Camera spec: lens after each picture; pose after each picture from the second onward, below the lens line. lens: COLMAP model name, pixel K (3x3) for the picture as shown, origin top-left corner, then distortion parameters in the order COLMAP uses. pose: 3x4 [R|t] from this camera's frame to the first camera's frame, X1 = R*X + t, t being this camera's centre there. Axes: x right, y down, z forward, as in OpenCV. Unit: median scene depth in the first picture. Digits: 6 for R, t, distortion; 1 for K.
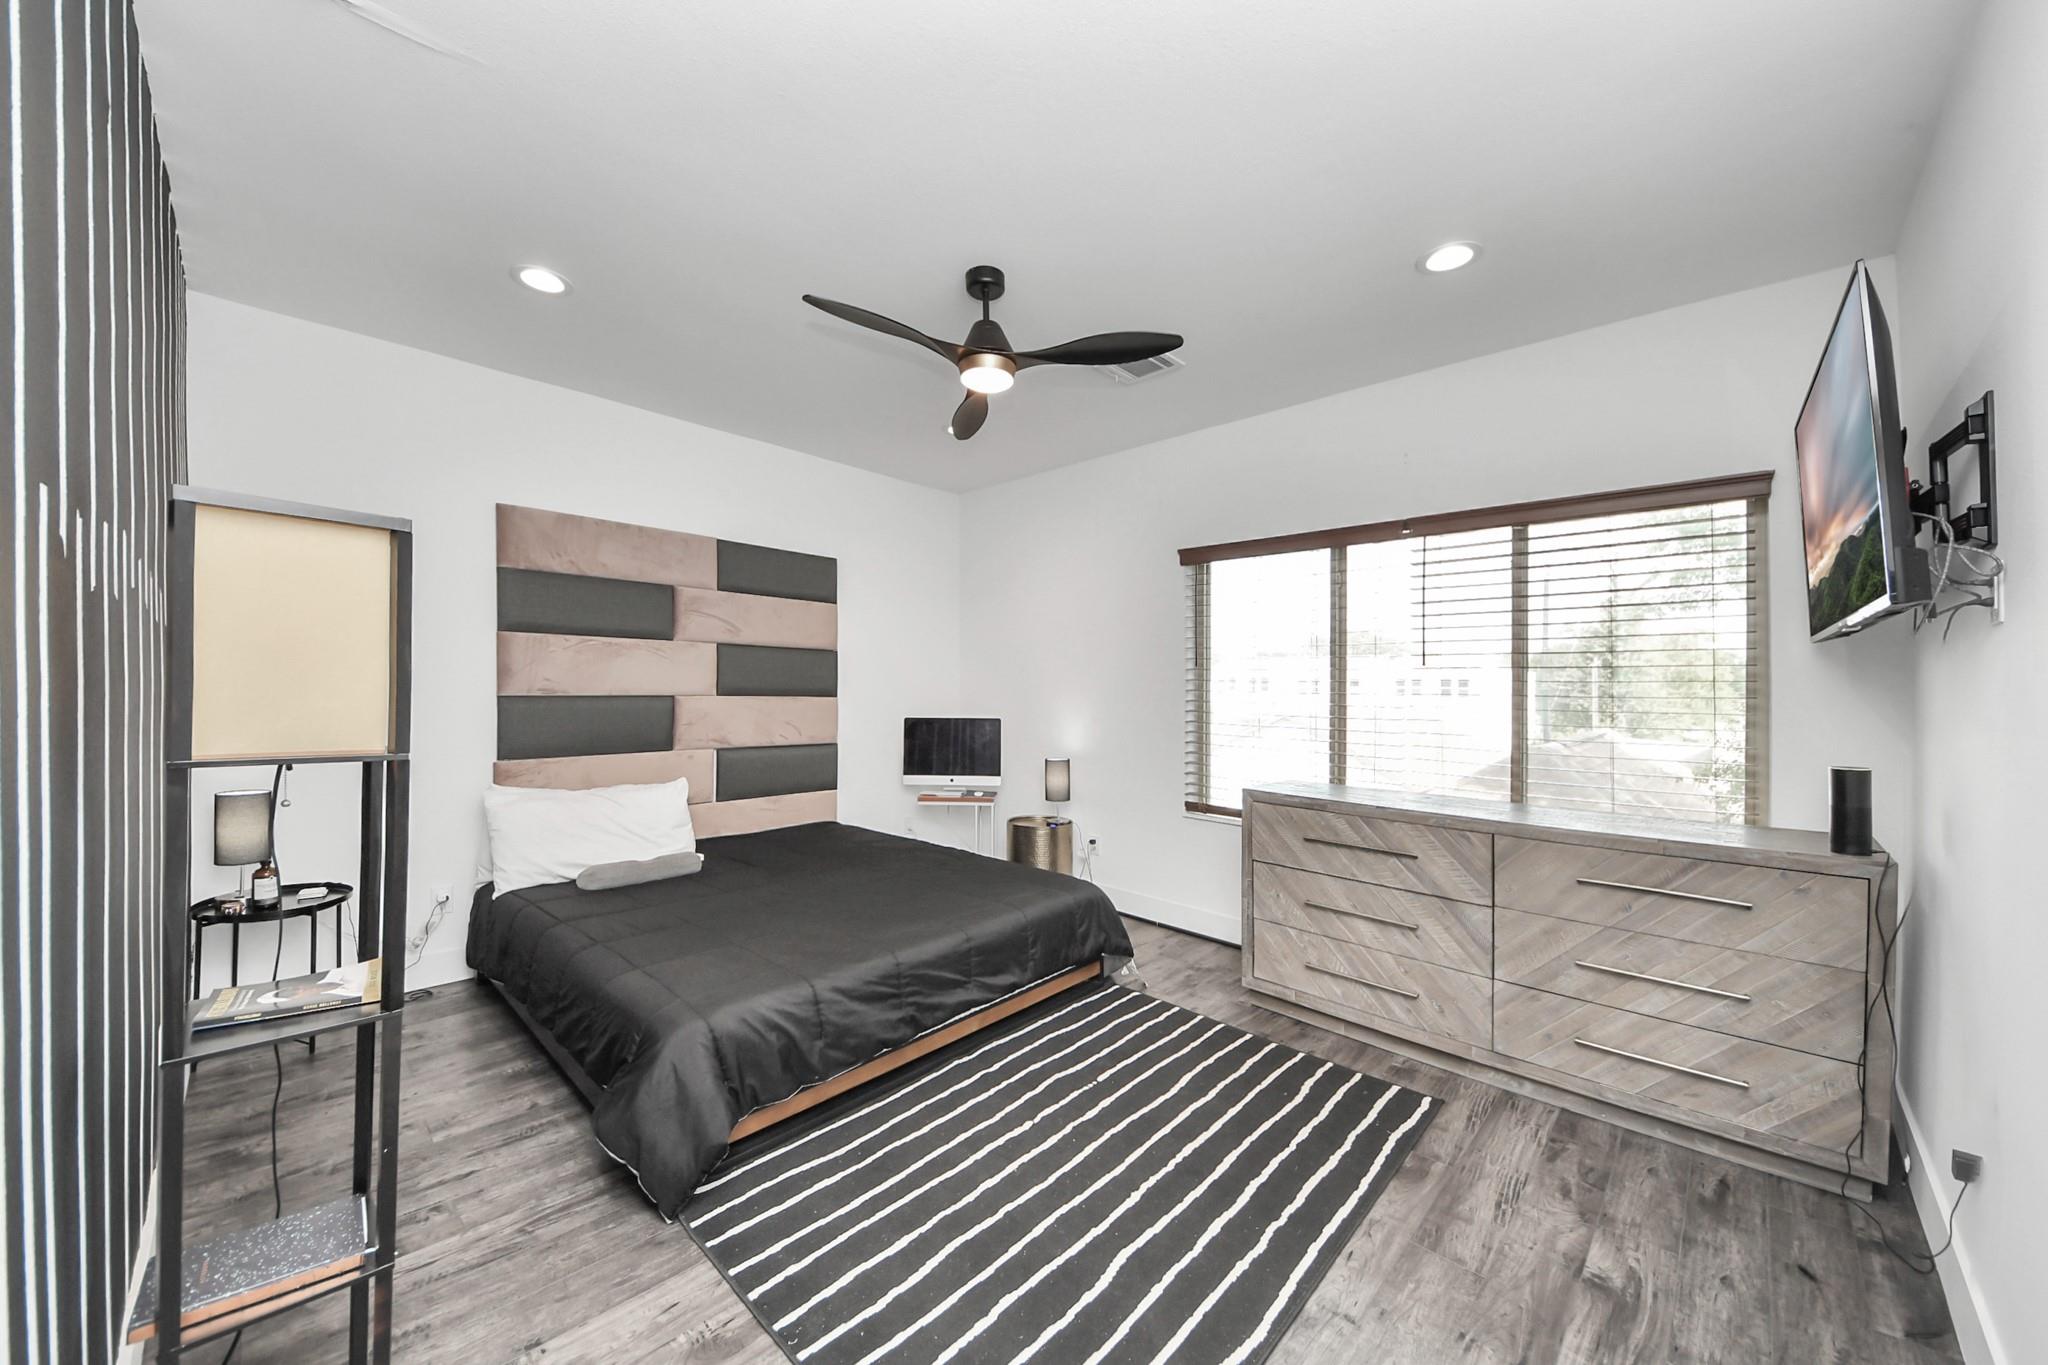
lens RADIAL K [[753.7, 0, 1014.9], [0, 753.7, 687.1], [0, 0, 1]] dist [0.016283, -0.009089]
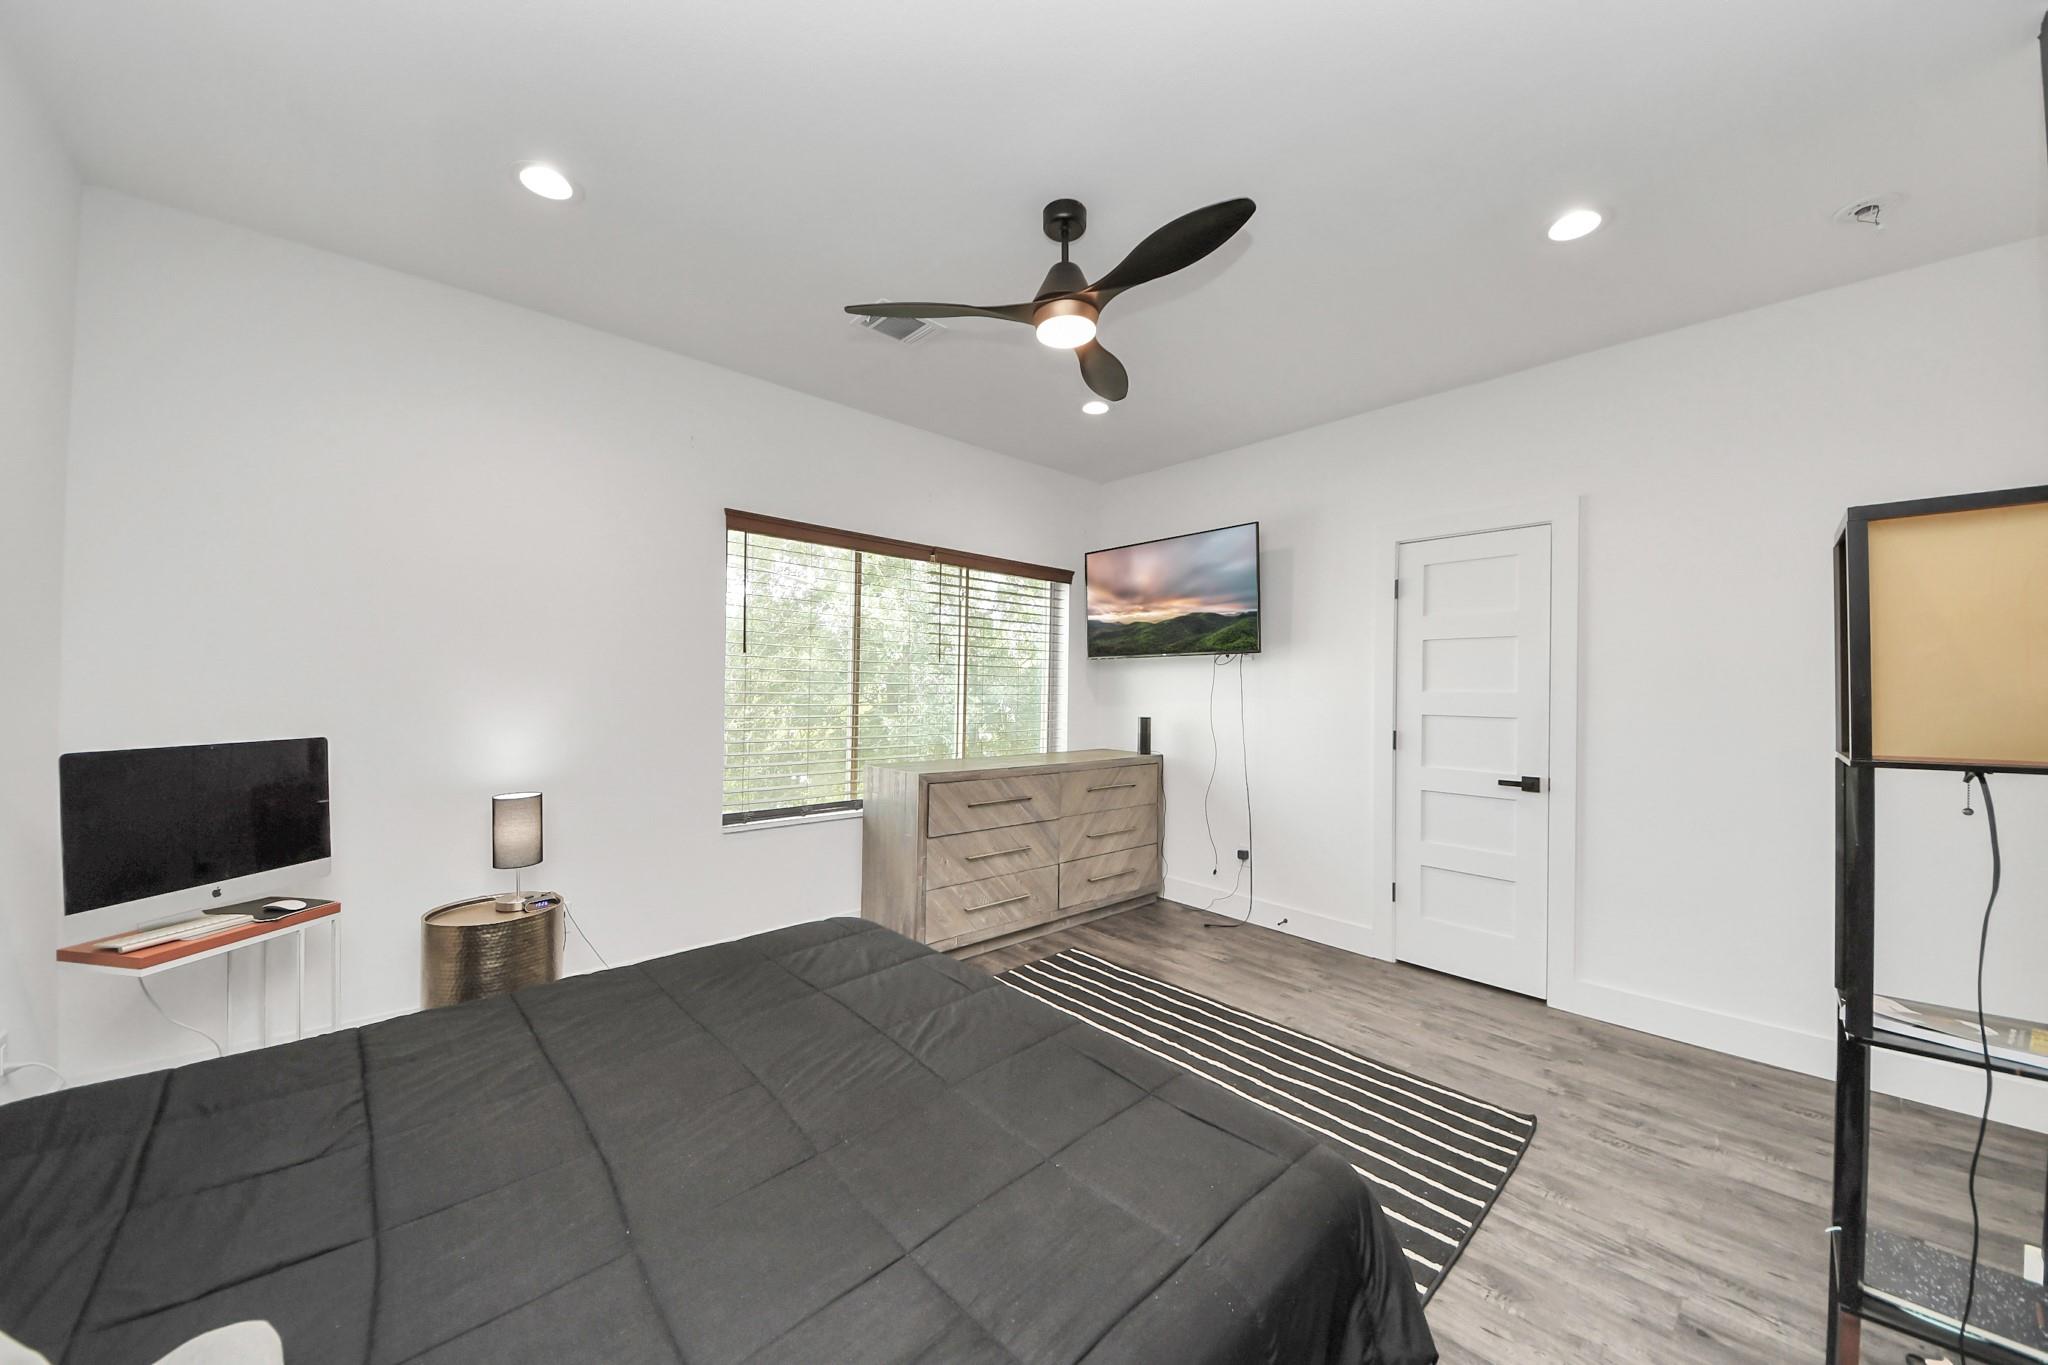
lens RADIAL K [[753.7, 0, 1023.2], [0, 753.7, 666.5], [0, 0, 1]] dist [0.016283, -0.009089]
pose [[0.067499, -0.001273, 0.997719, -0.858251], [-0.010934, 0.999938, 0.002015, -0.027499], [-0.997659, -0.011045, 0.067481, 0.880928]]
